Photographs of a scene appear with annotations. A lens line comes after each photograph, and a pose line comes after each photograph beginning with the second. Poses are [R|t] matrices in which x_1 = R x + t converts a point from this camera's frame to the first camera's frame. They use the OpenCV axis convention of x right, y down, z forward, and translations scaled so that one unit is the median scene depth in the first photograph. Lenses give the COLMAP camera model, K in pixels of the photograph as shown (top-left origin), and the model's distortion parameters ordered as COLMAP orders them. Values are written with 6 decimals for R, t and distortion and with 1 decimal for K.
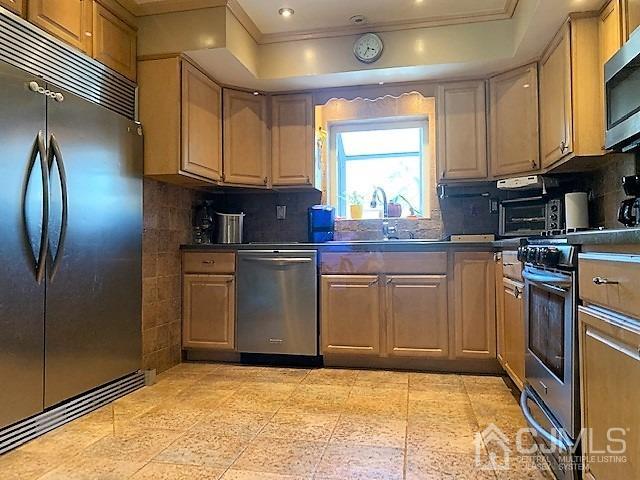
lens RADIAL K [[490.2, 0, 317.3], [0, 490.2, 236.2], [0, 0, 1]] dist [0.078669, -0.118573]
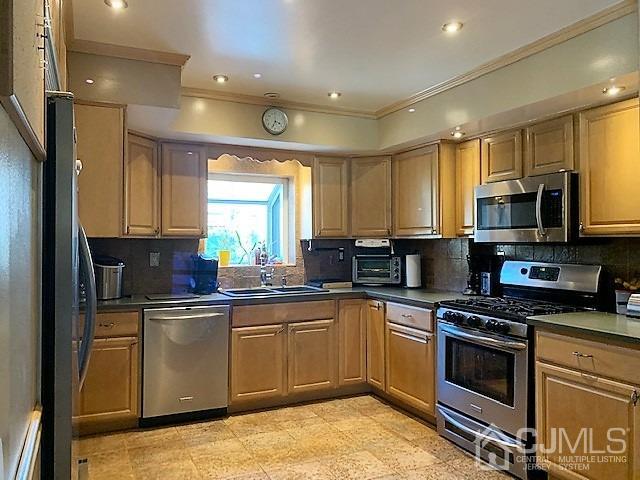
lens RADIAL K [[490.2, 0, 317.3], [0, 490.2, 236.2], [0, 0, 1]] dist [0.078669, -0.118573]
pose [[0.796857, 0.016362, 0.603947, -0.488799], [-0.019161, 0.999815, -0.001806, -0.119331], [-0.603864, -0.010132, 0.797023, 0.051180]]
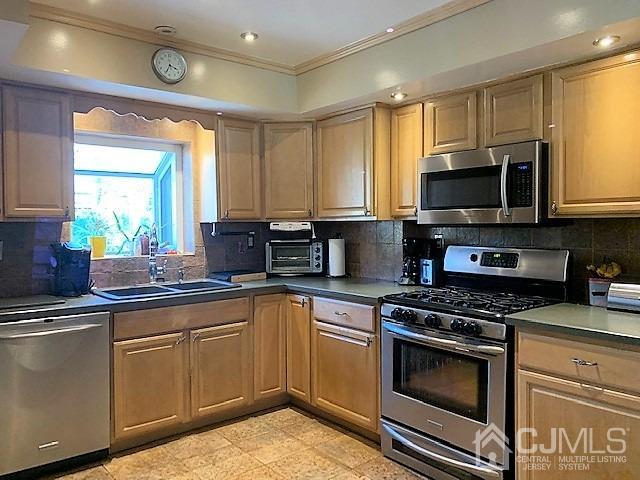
lens RADIAL K [[497.4, 0, 316.9], [0, 497.4, 236.3], [0, 0, 1]] dist [0.067636, -0.075295]
pose [[0.628218, -0.014046, 0.777911, -0.410058], [-0.015159, 0.999426, 0.030288, -0.118182], [-0.777890, -0.030820, 0.627645, 0.255898]]
